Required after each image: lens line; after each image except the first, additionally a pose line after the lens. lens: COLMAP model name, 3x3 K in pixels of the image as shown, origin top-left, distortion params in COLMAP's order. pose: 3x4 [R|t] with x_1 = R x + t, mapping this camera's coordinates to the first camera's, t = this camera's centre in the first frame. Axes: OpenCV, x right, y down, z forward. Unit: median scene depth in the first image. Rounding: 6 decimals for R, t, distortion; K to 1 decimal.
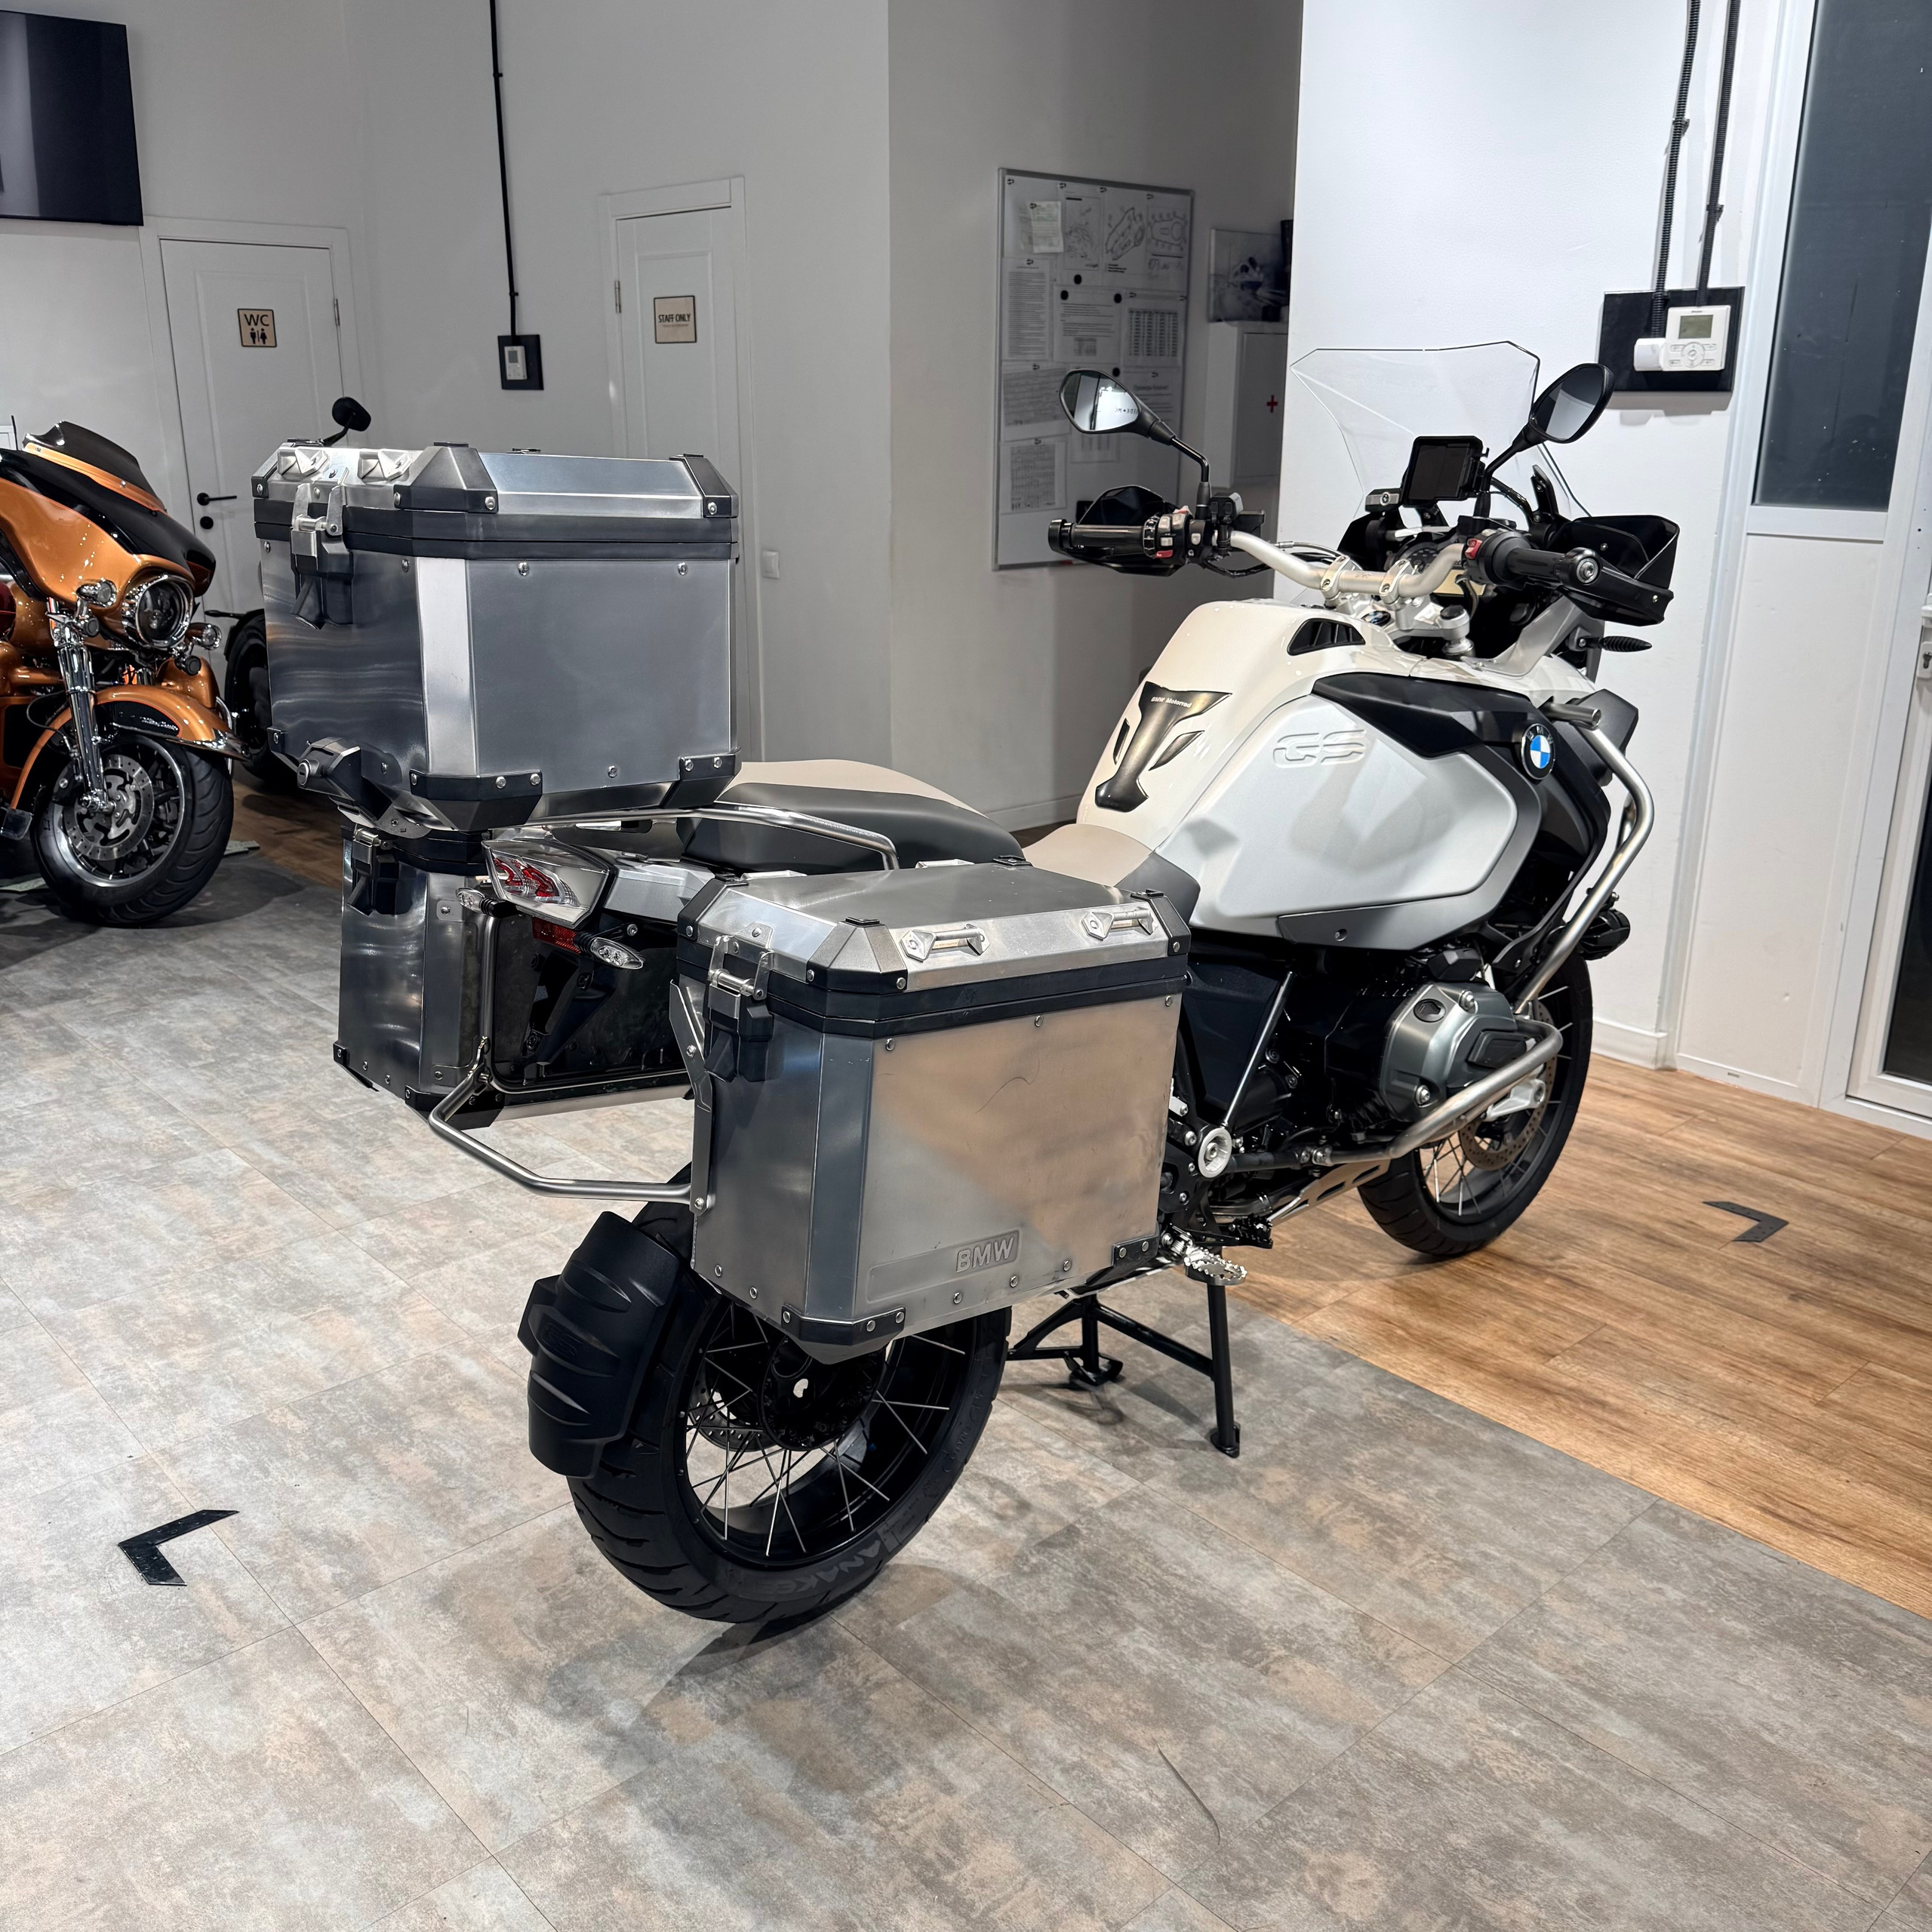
lens RADIAL K [[1803.3, 0, 954.6], [0, 1803.3, 959.8], [0, 0, 1]] dist [0.144466, -0.324353]
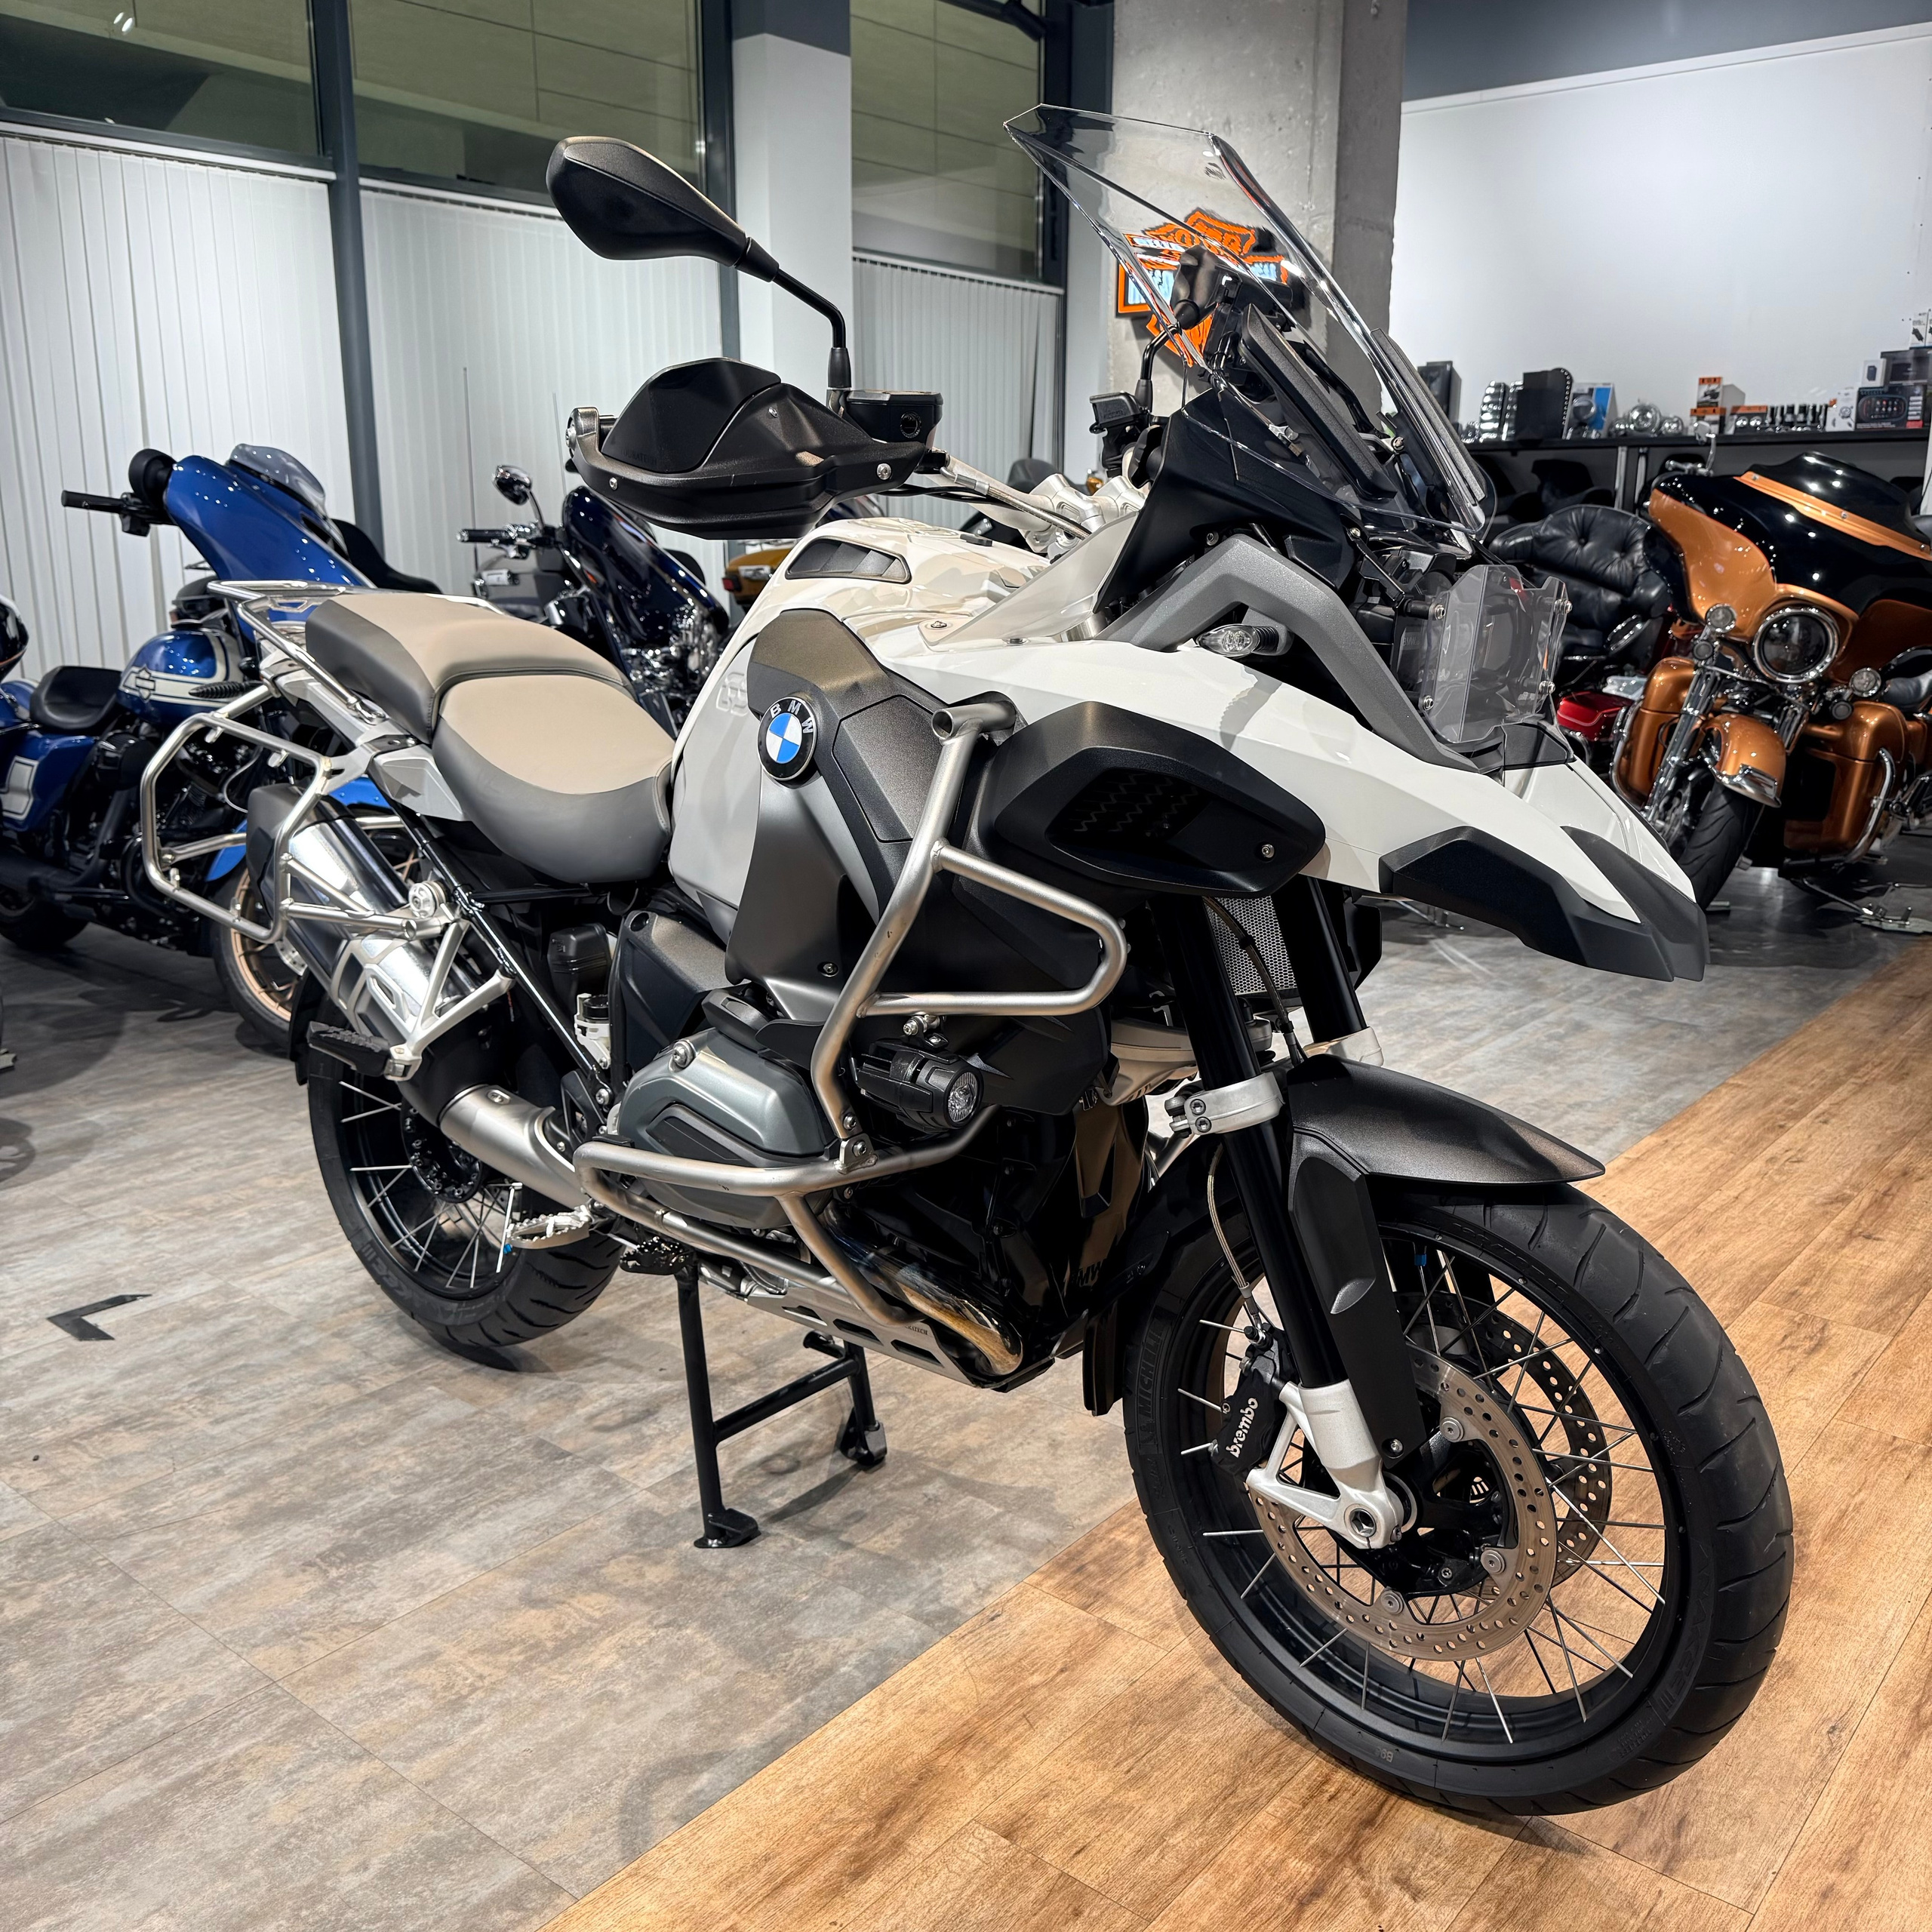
lens RADIAL K [[1816.1, 0, 964.8], [0, 1816.1, 964.5], [0, 0, 1]] dist [0.042235, -0.073438]
pose [[0.142754, 0.234703, -0.961528, 0.879922], [-0.295197, 0.937359, 0.184977, -0.159825], [0.944712, 0.257434, 0.203095, 0.851977]]
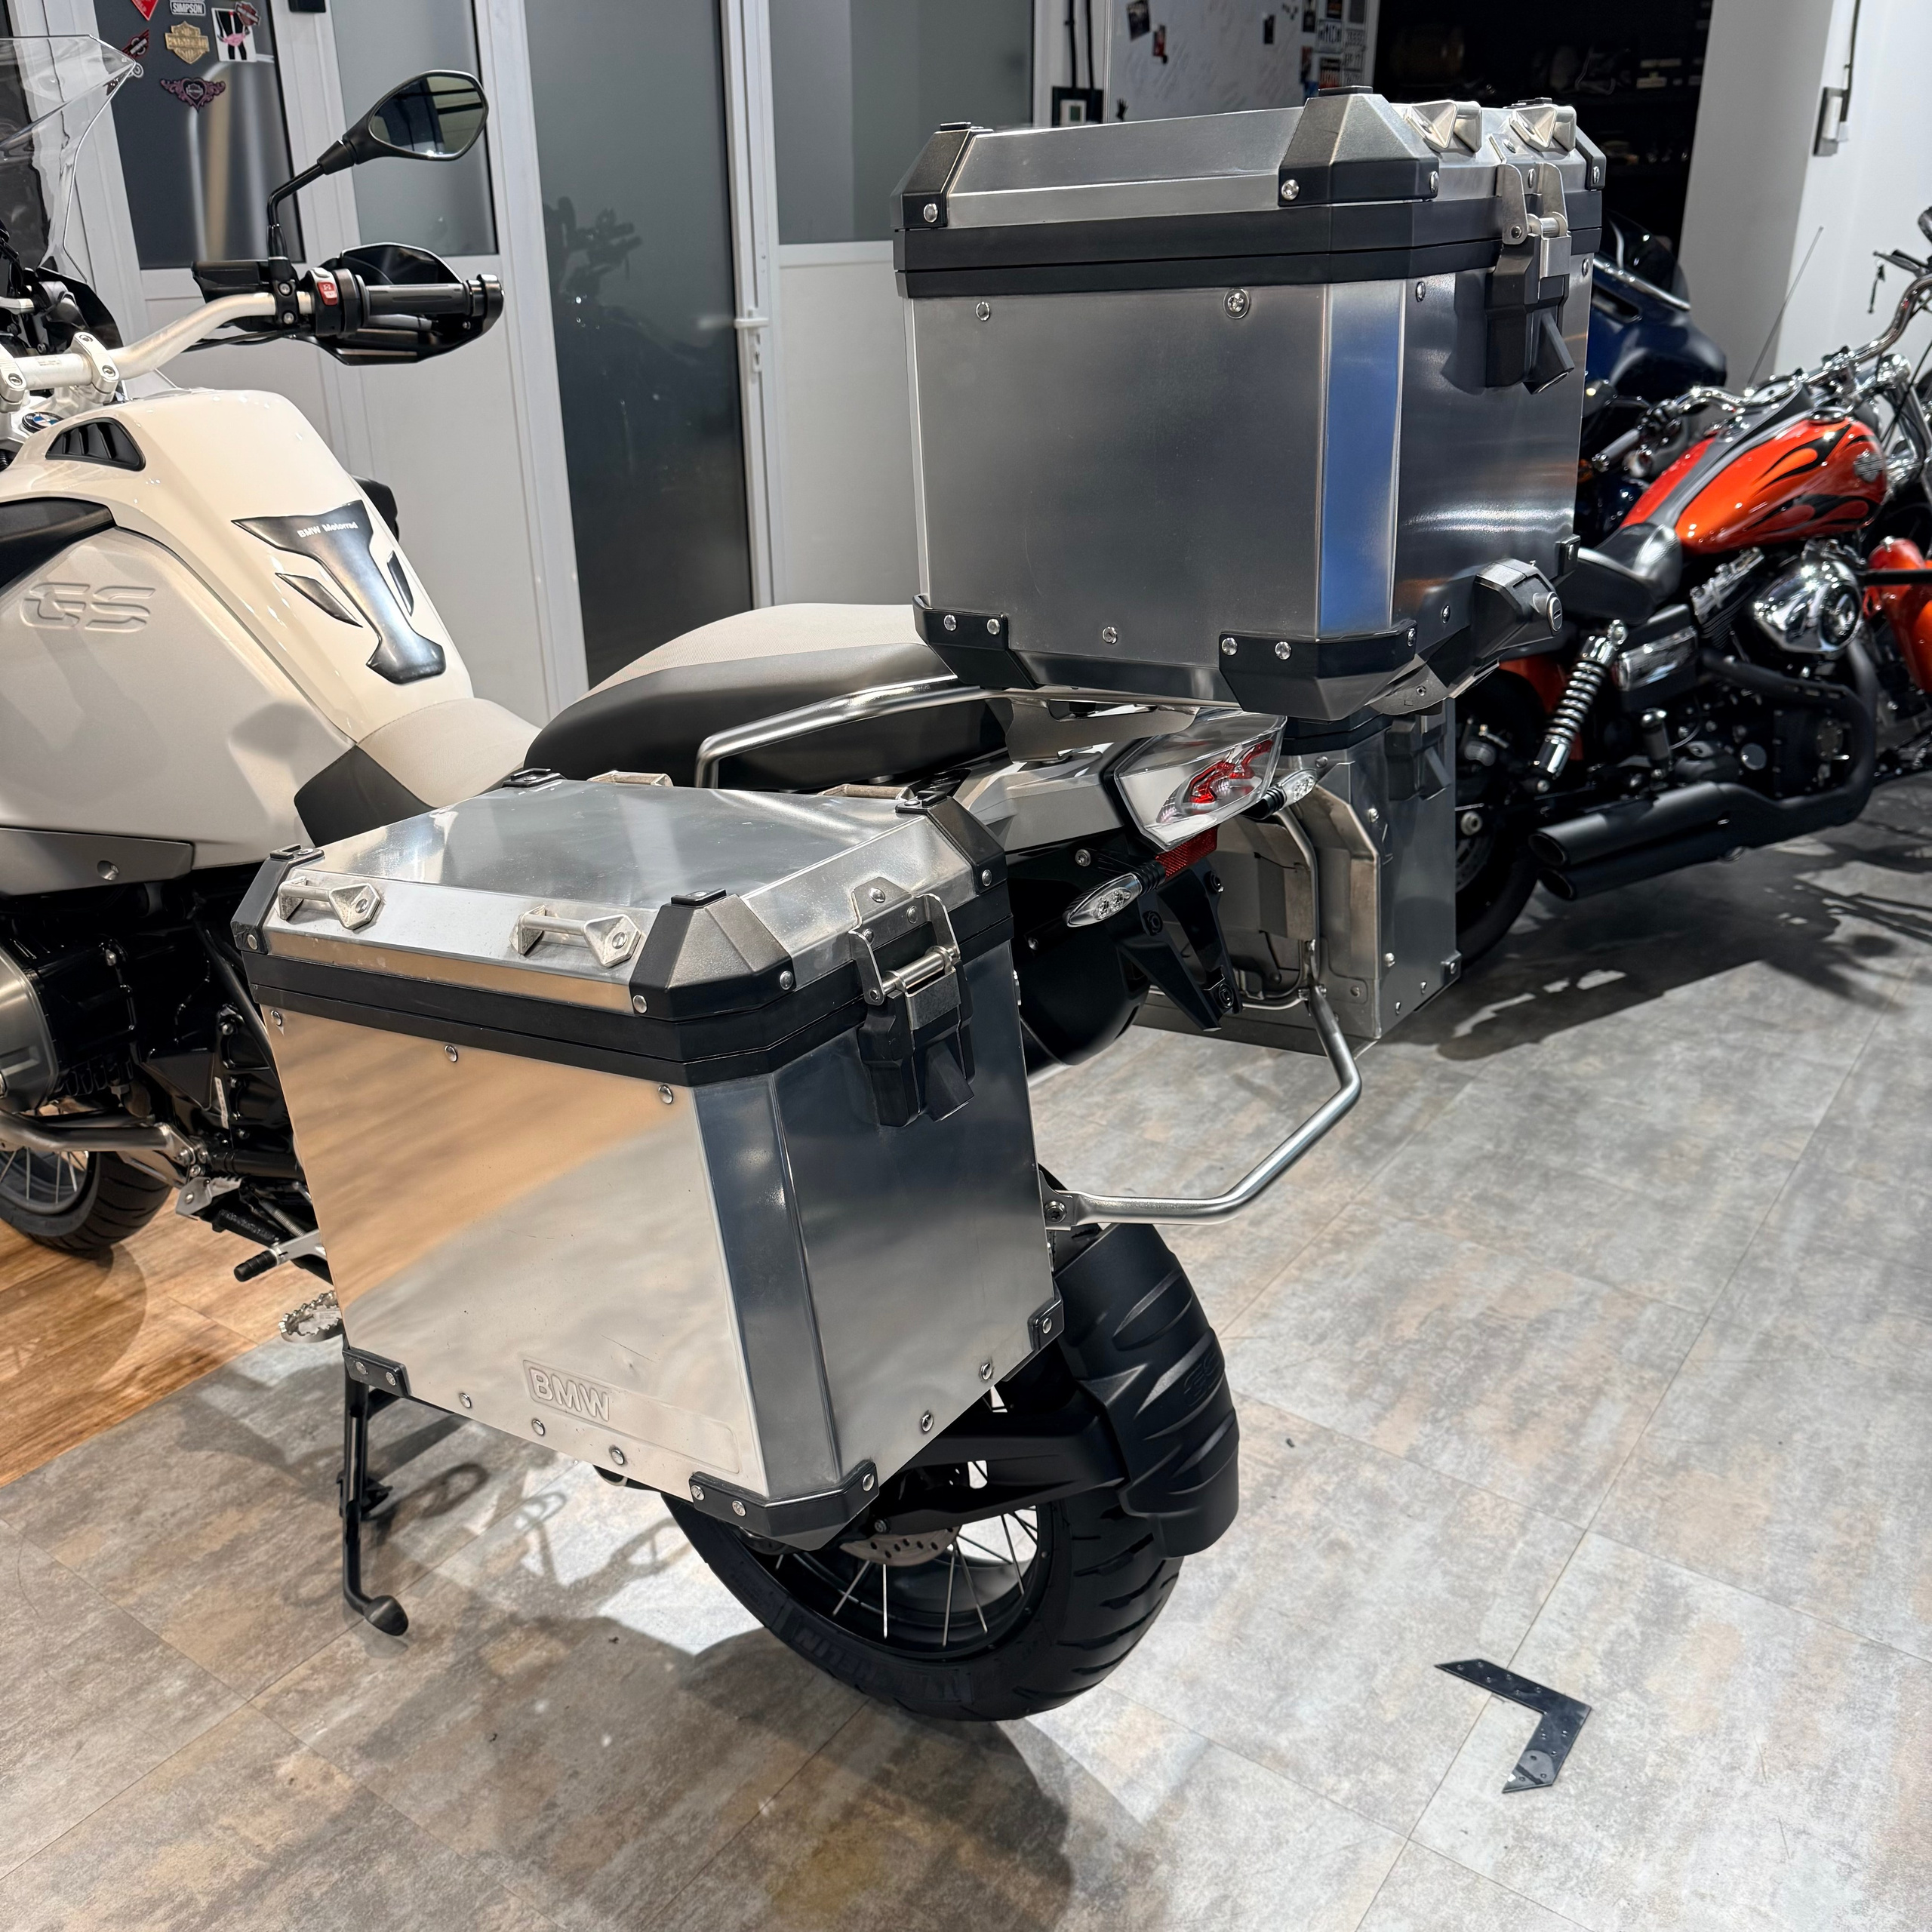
lens RADIAL K [[1816.1, 0, 964.8], [0, 1816.1, 964.5], [0, 0, 1]] dist [0.042235, -0.073438]
pose [[-0.223788, -0.383927, 0.895834, -0.582989], [0.295336, 0.849218, 0.437727, -0.214956], [-0.928814, 0.362530, -0.076657, 0.787483]]
